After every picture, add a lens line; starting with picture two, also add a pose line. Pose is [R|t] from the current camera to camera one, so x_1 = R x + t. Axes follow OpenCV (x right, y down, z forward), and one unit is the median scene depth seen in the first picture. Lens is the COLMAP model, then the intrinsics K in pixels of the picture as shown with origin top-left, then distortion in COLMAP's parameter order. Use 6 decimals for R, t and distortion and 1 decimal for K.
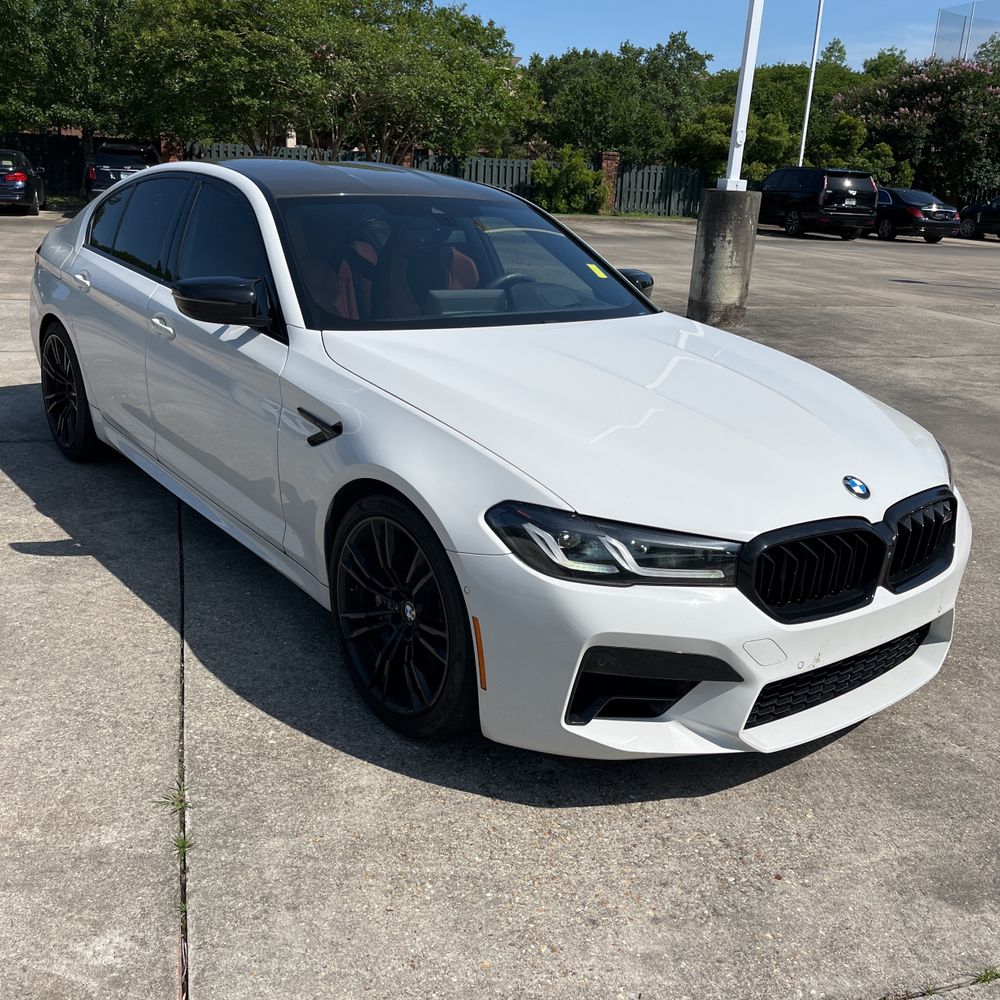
lens RADIAL K [[1011.0, 0, 494.2], [0, 1011.0, 502.4], [0, 0, 1]] dist [0.053244, -0.064091]
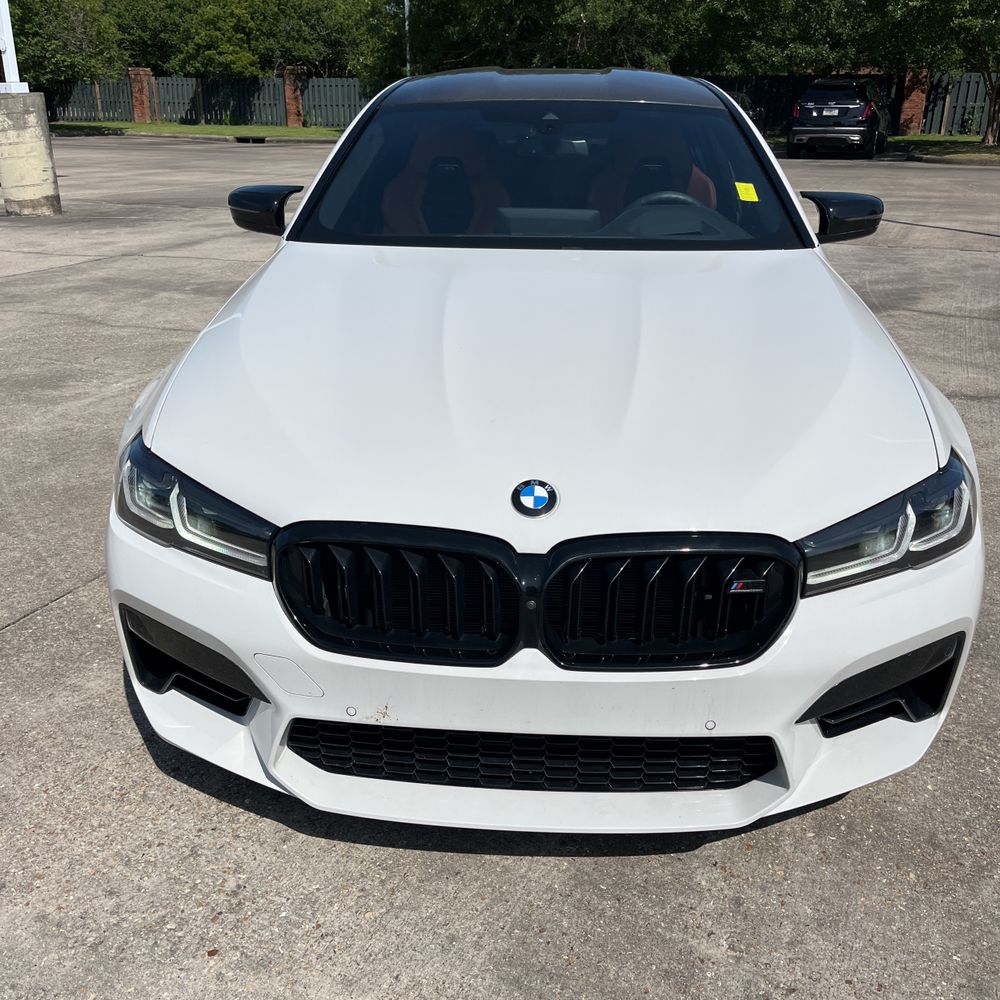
lens RADIAL K [[1011.0, 0, 494.2], [0, 1011.0, 502.4], [0, 0, 1]] dist [0.053244, -0.064091]
pose [[0.752251, 0.205316, -0.626070, 0.384504], [-0.173397, 0.978403, 0.112517, -0.042230], [0.635651, 0.023918, 0.771606, 0.235082]]
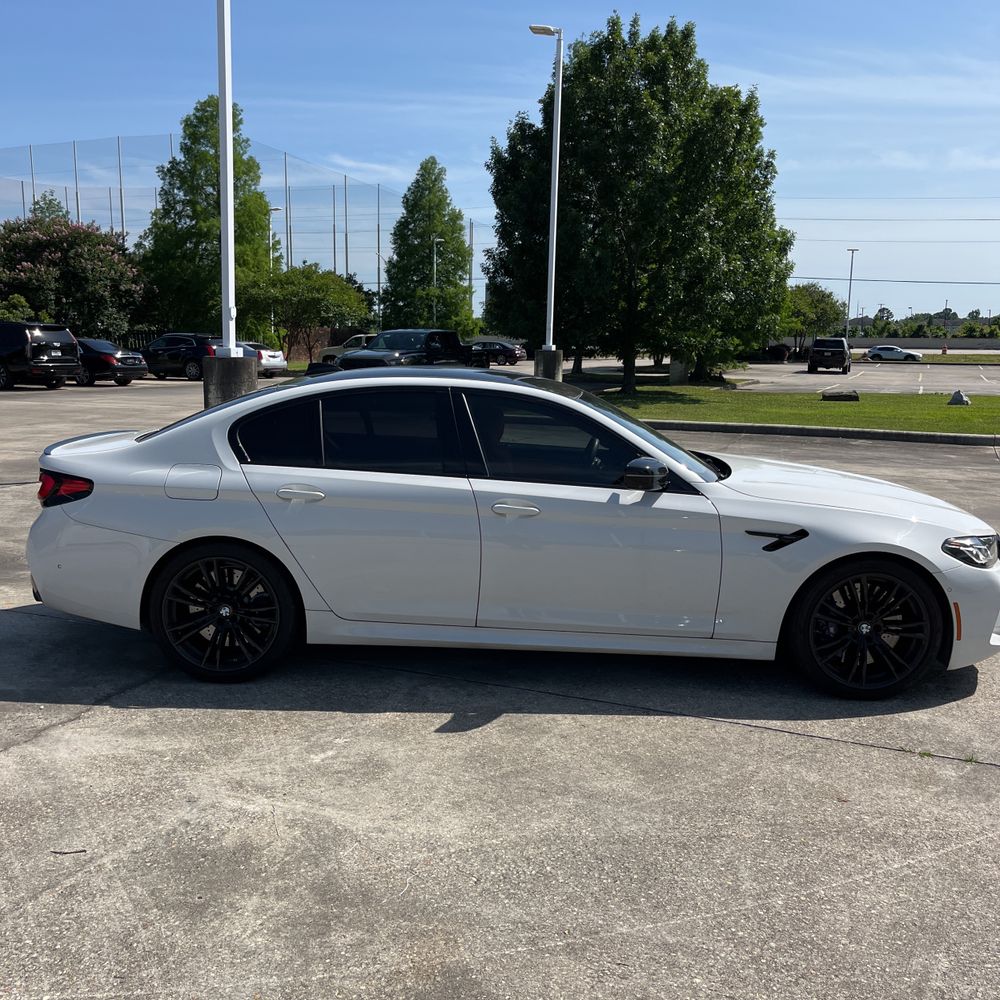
lens RADIAL K [[1010.6, 0, 494.5], [0, 1010.6, 505.7], [0, 0, 1]] dist [0.055628, -0.066100]
pose [[0.635233, -0.167598, 0.753916, -0.926567], [0.260942, 0.965340, -0.005266, -0.129514], [-0.726903, 0.200073, 0.656950, 0.156303]]
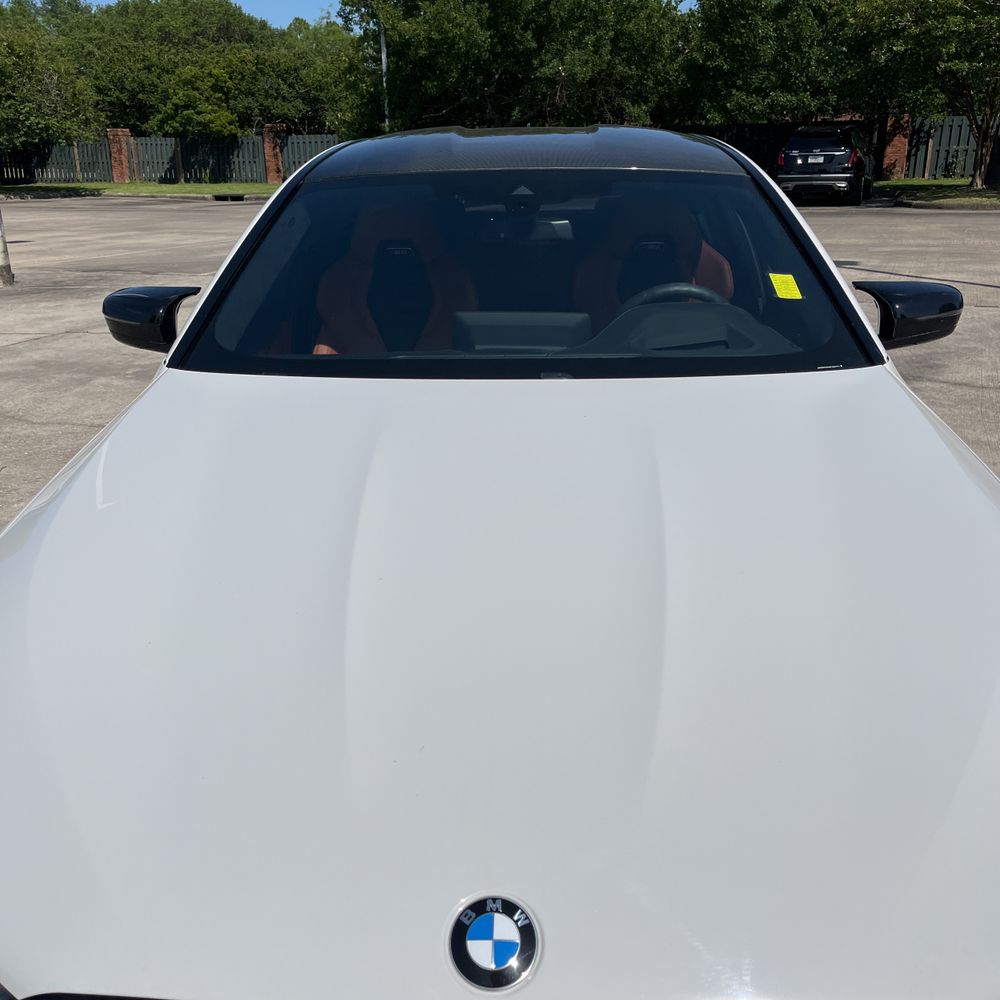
lens RADIAL K [[1011.0, 0, 494.2], [0, 1011.0, 502.4], [0, 0, 1]] dist [0.053244, -0.064091]
pose [[0.761976, 0.159472, -0.627663, 0.281789], [-0.150779, 0.986258, 0.067537, -0.096735], [0.629808, 0.043177, 0.775550, 0.363444]]
